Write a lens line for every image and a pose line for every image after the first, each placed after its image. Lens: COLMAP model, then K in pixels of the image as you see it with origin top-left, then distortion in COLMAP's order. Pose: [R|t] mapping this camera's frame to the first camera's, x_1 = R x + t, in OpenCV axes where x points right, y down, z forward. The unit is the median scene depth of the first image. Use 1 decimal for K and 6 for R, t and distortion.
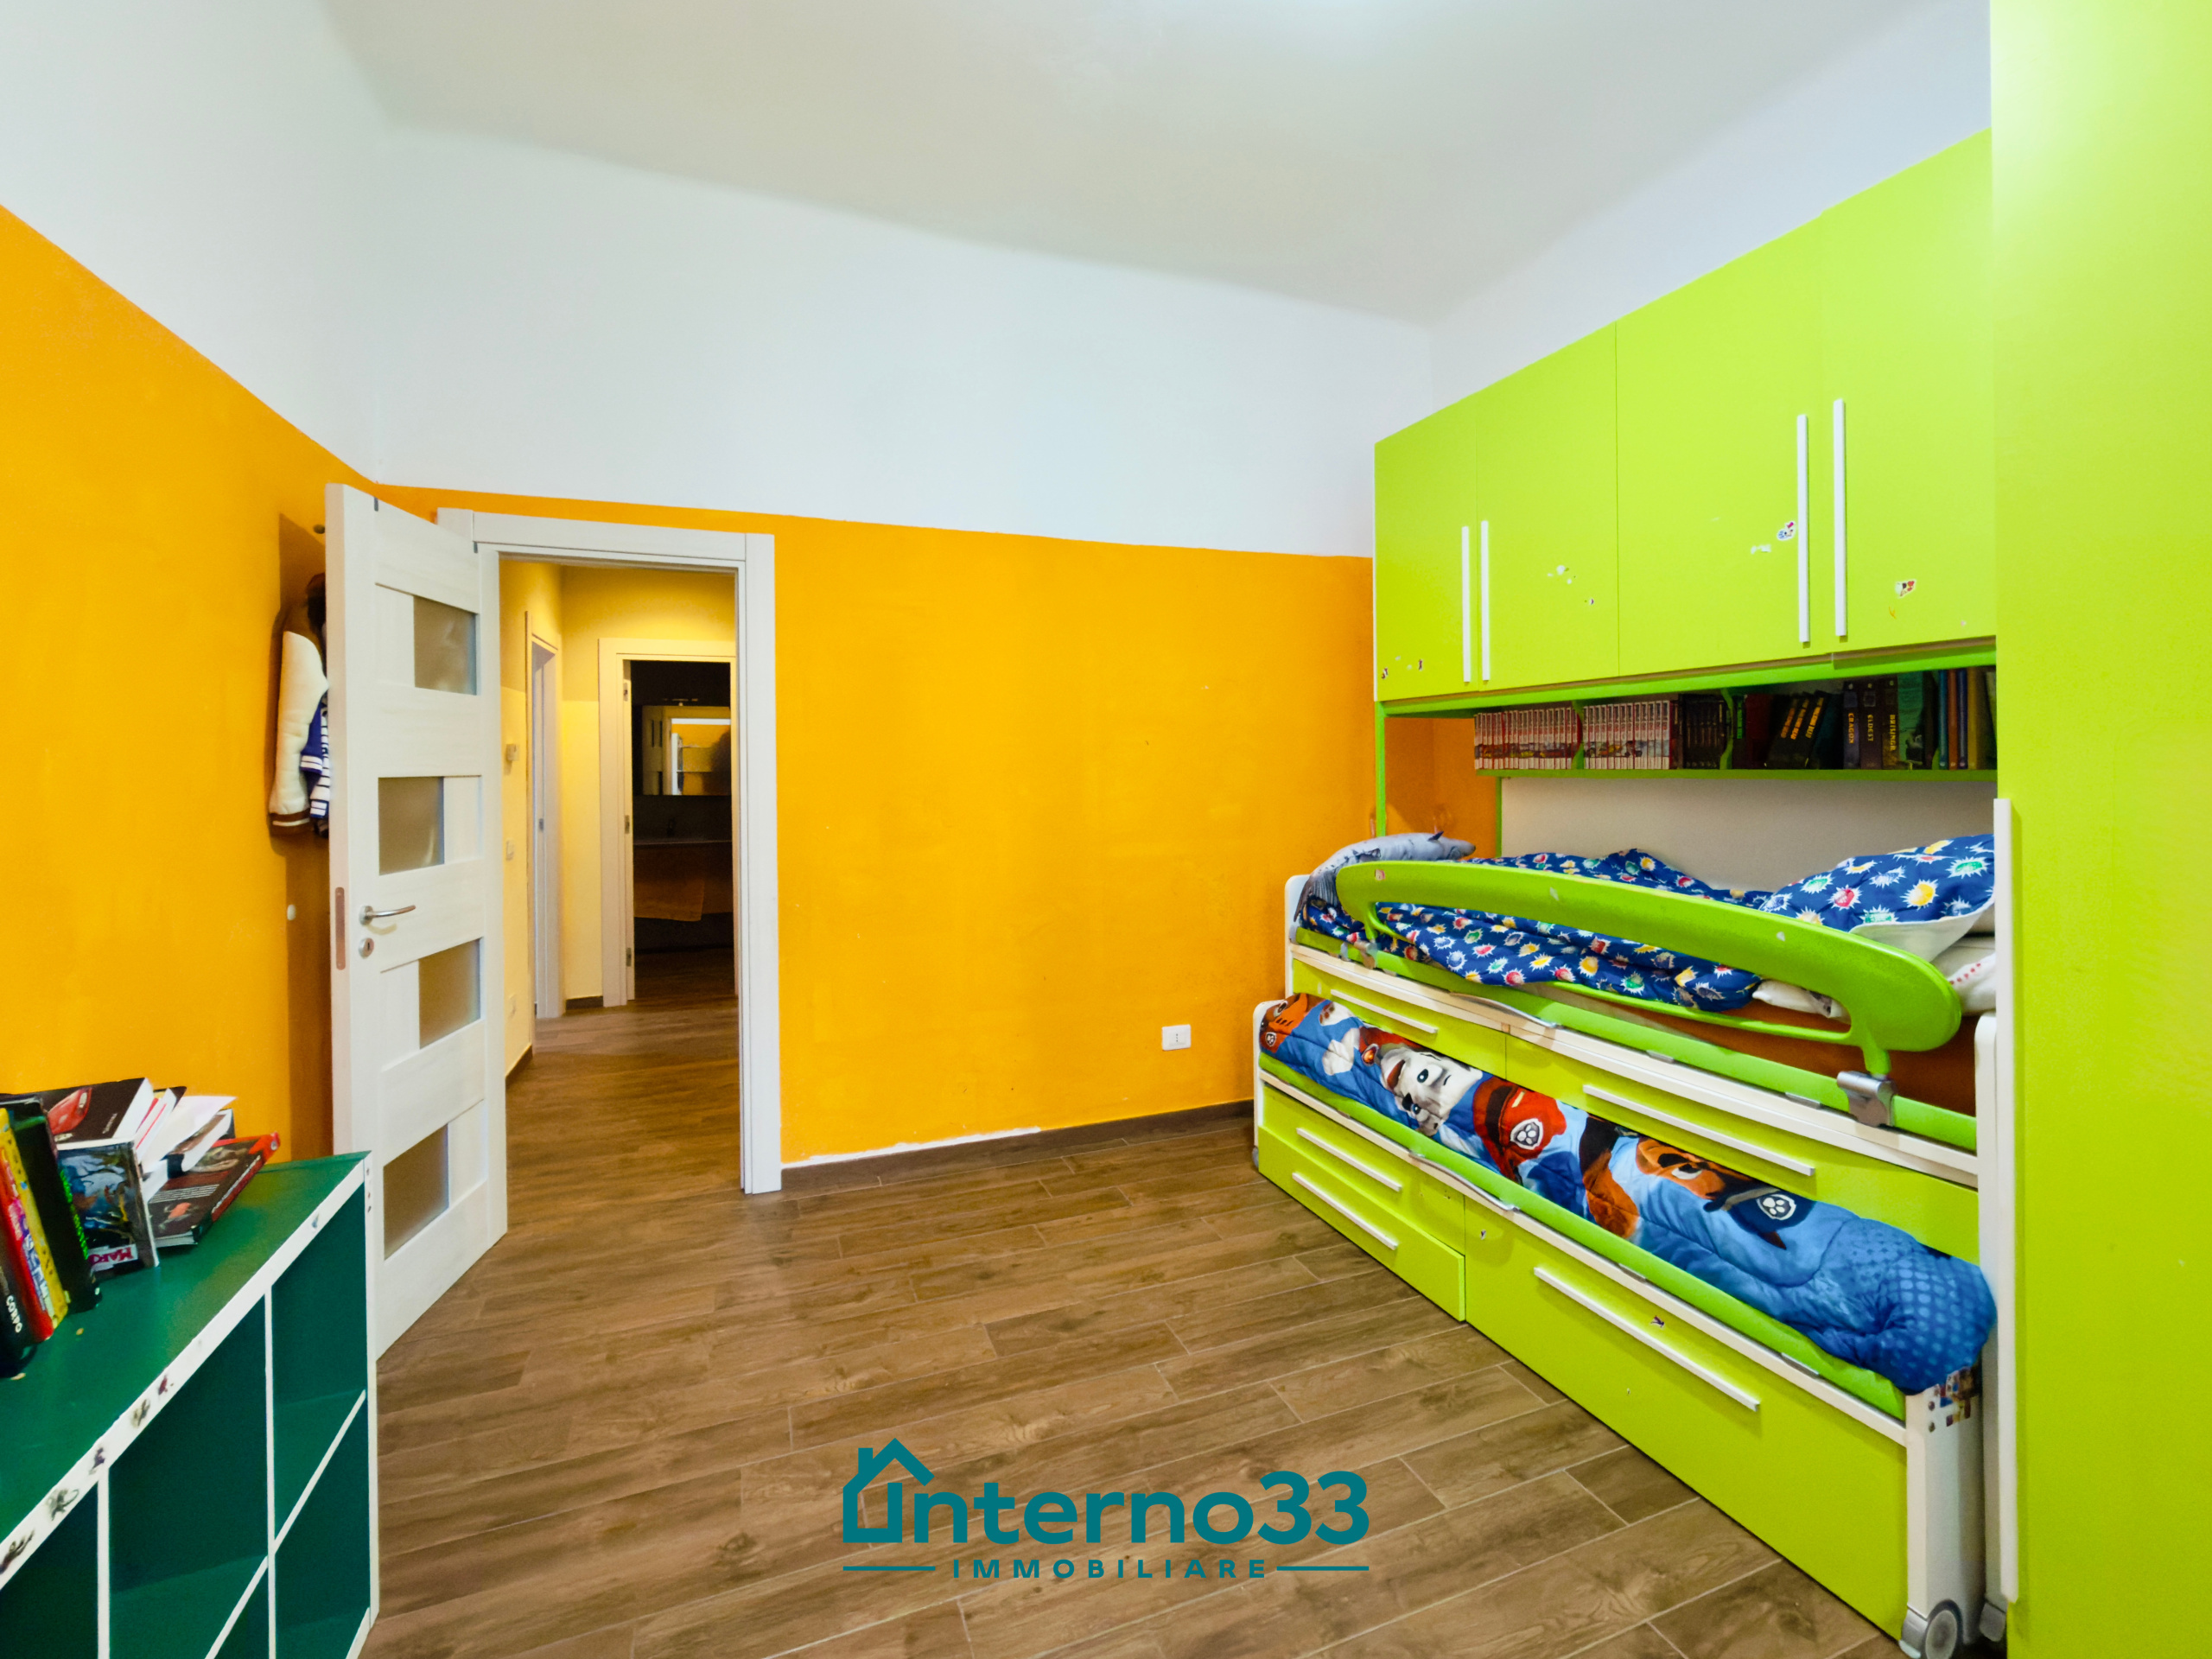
lens RADIAL K [[945.8, 0, 1116.3], [0, 945.8, 749.2], [0, 0, 1]] dist [-0.000496, -0.000246]
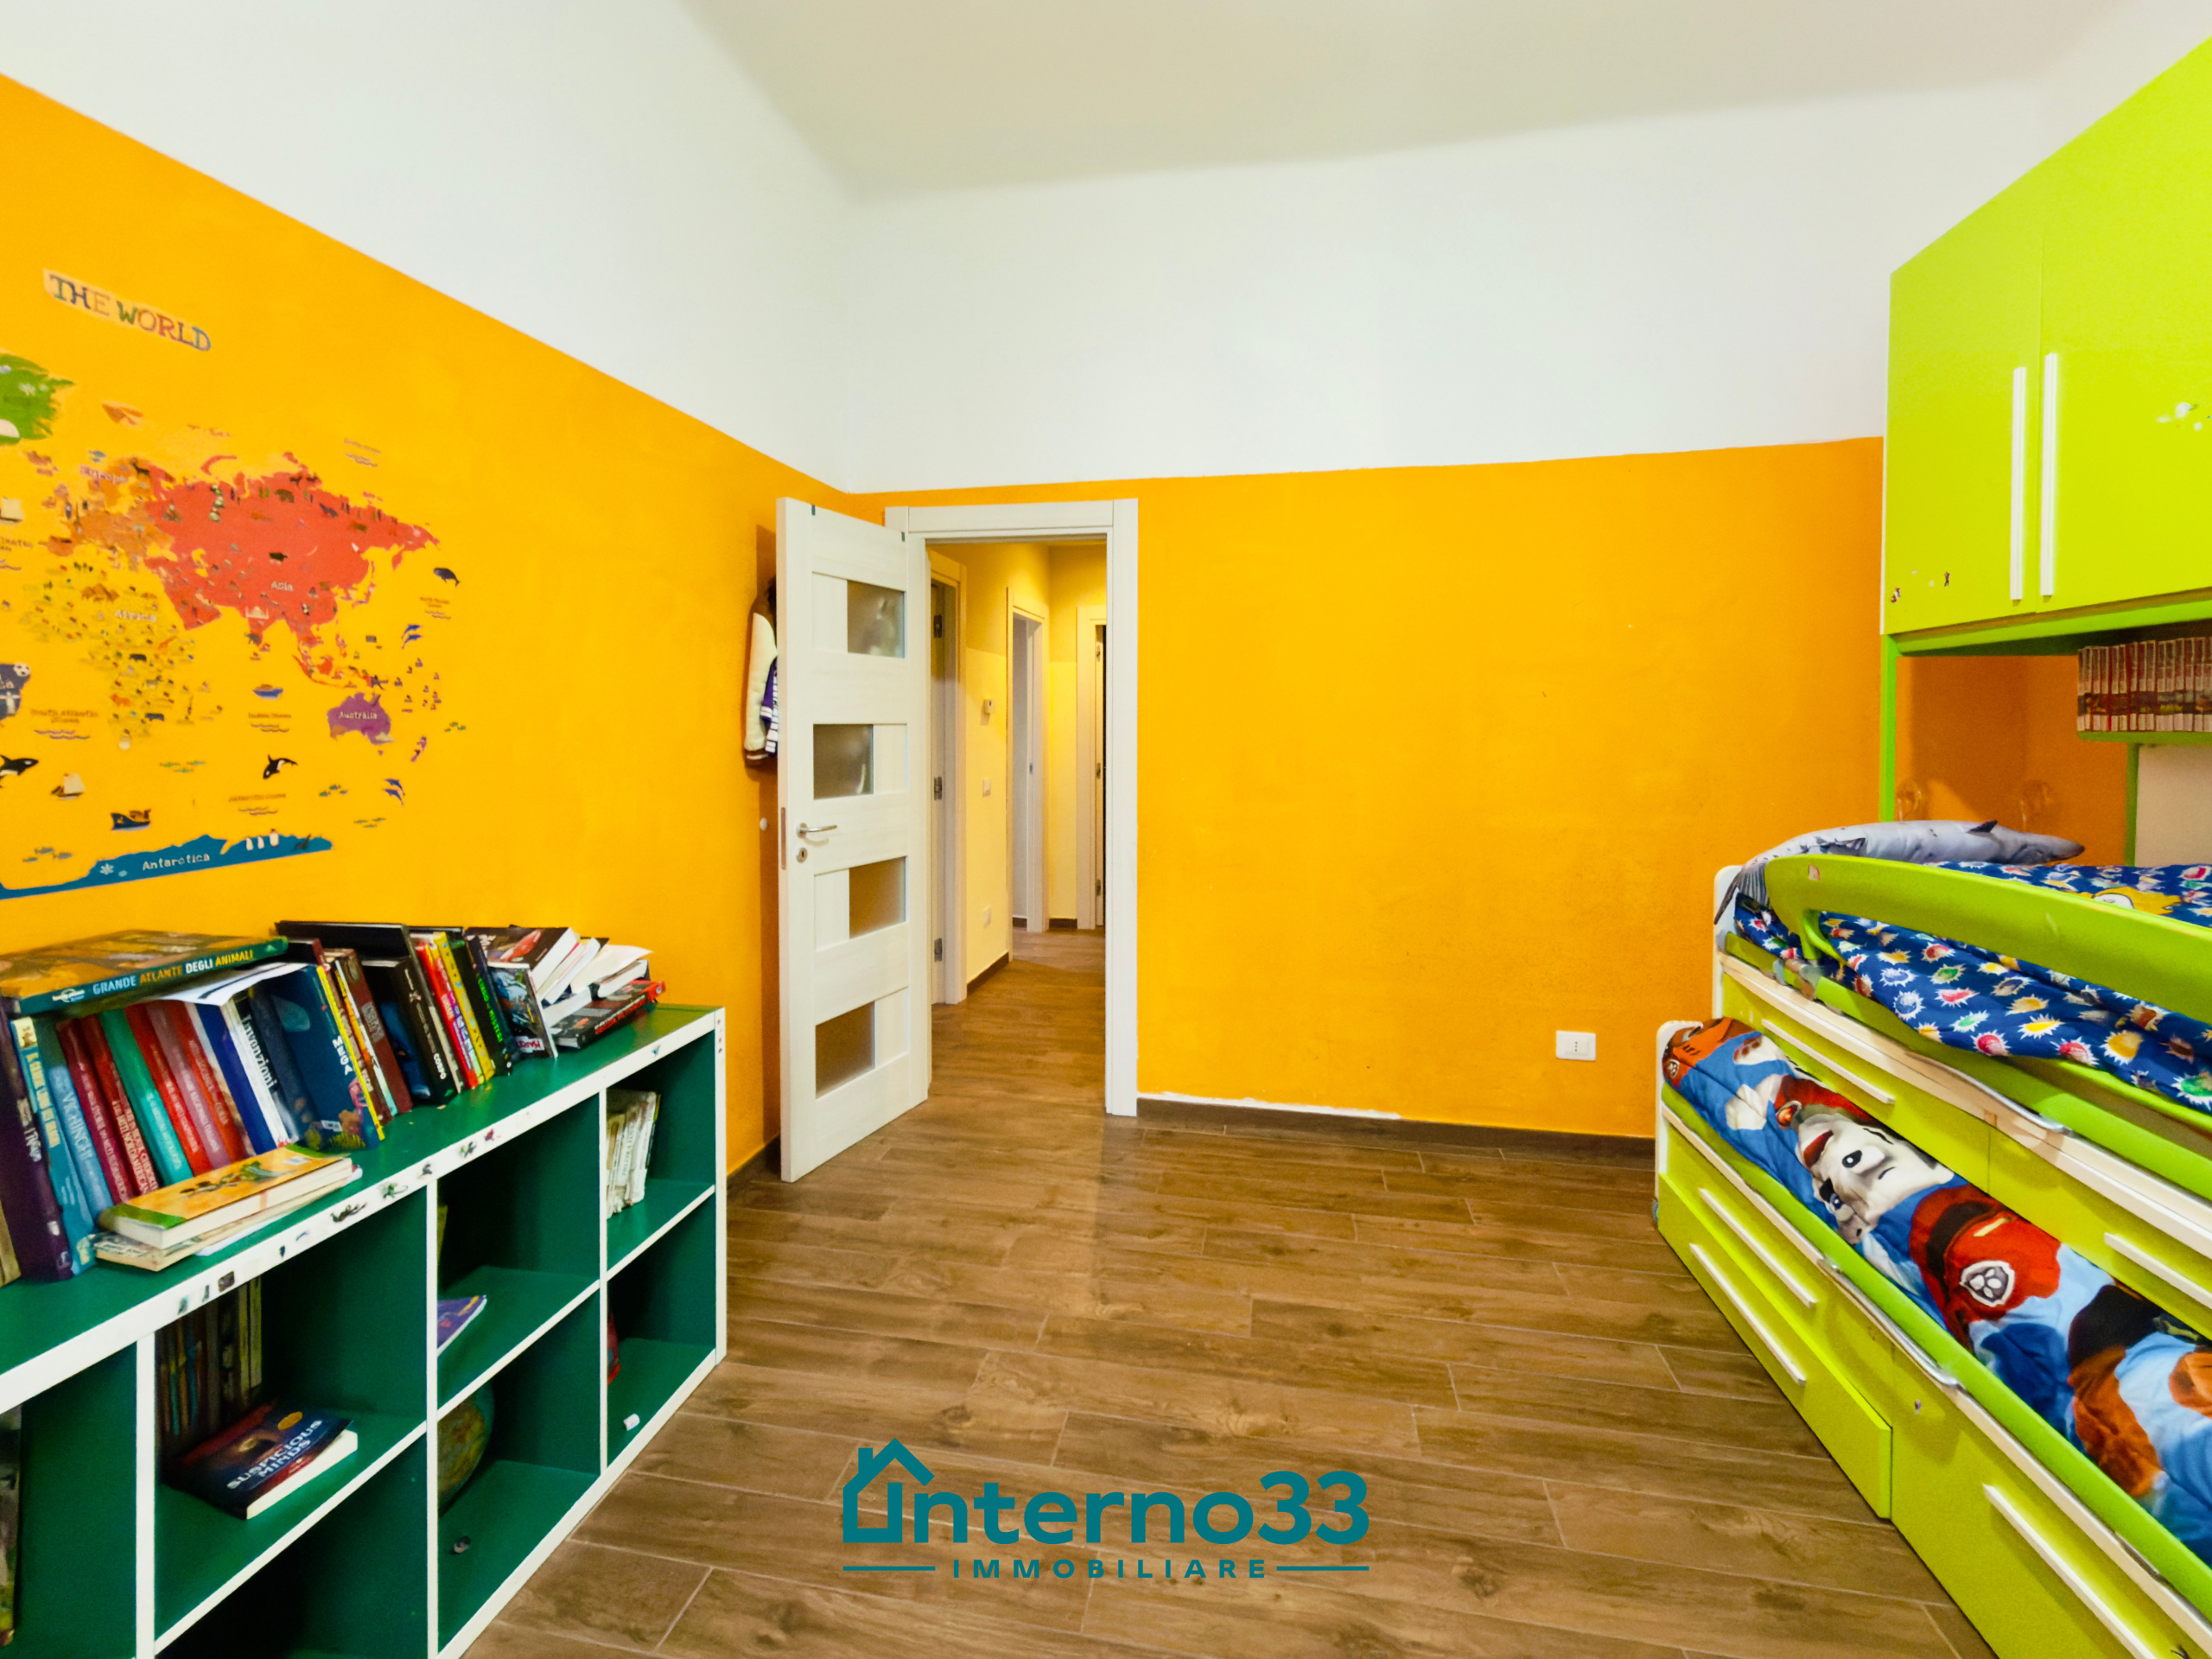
lens RADIAL K [[949.2, 0, 1111.5], [0, 949.2, 729.5], [0, 0, 1]] dist [-0.000087, -0.000091]
pose [[0.851241, 0.013195, -0.524609, 0.226492], [-0.000249, 0.999694, 0.024741, 0.005575], [0.524775, -0.020930, 0.850984, 0.110362]]
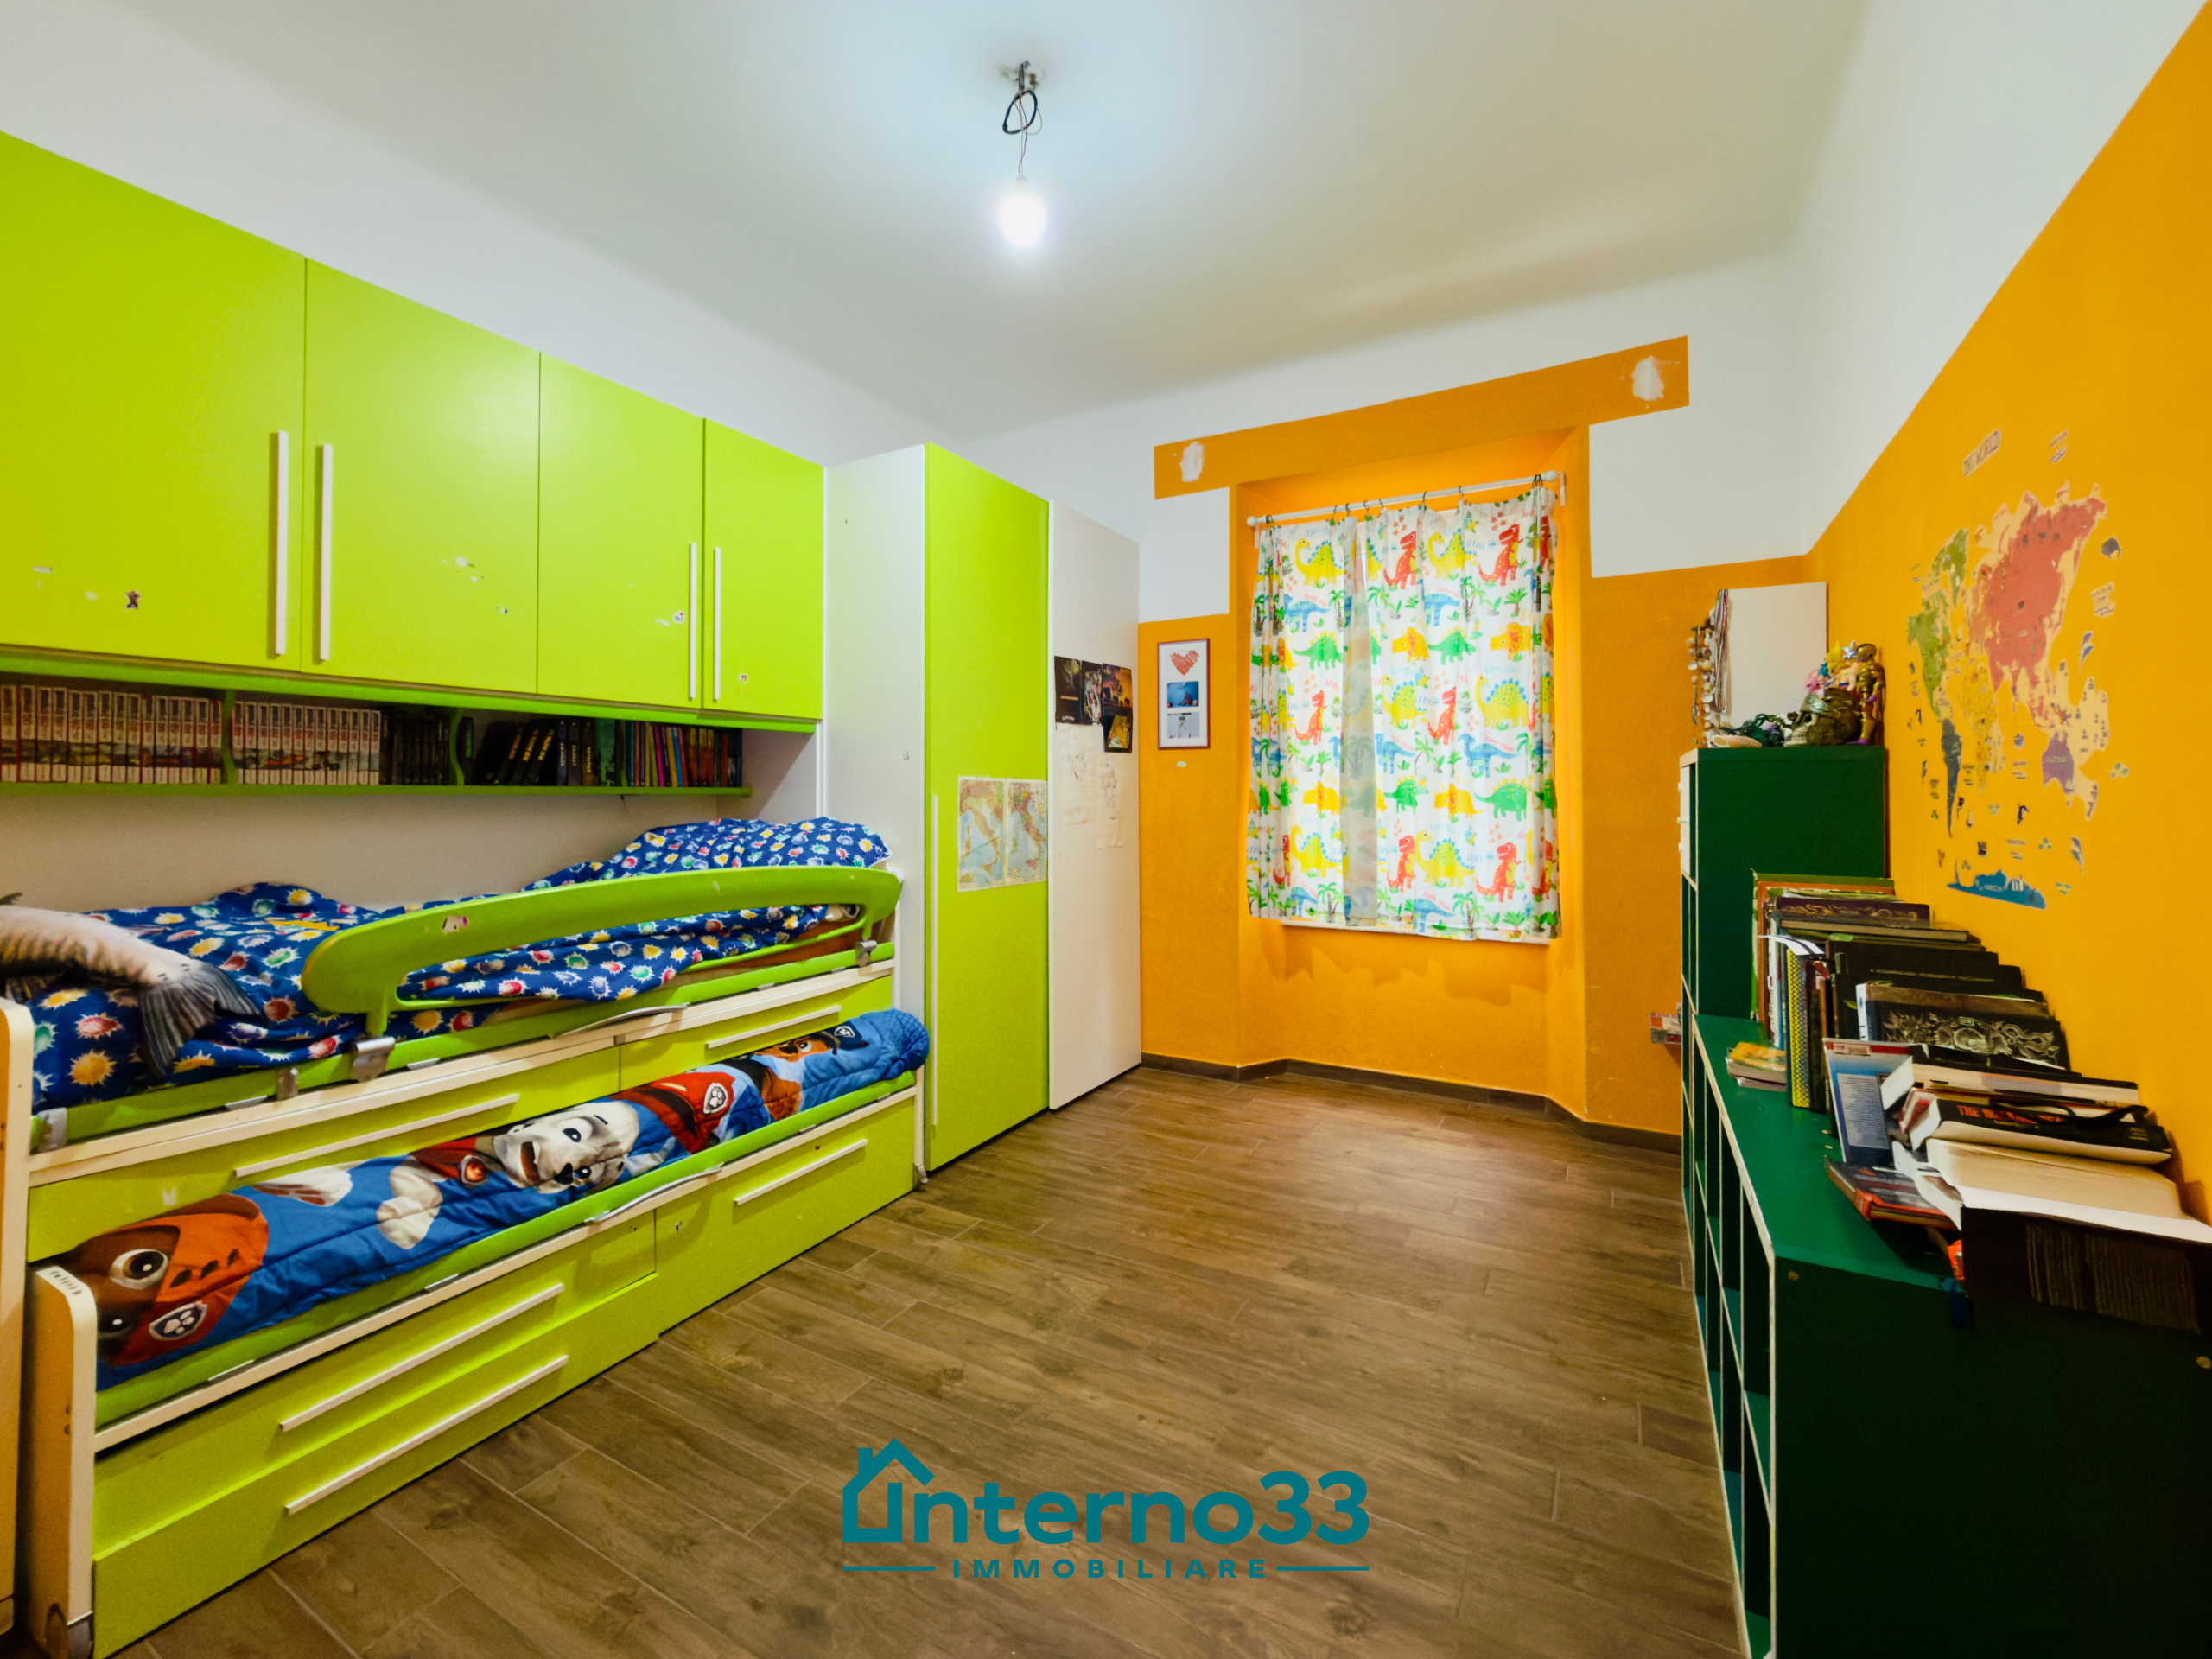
lens RADIAL K [[950.9, 0, 1075.2], [0, 950.9, 767.0], [0, 0, 1]] dist [-0.000173, -0.000026]
pose [[-0.613753, 0.031254, 0.788879, -0.666971], [-0.008089, 0.998915, -0.045868, 0.047948], [-0.789457, -0.034533, -0.612834, 1.214001]]
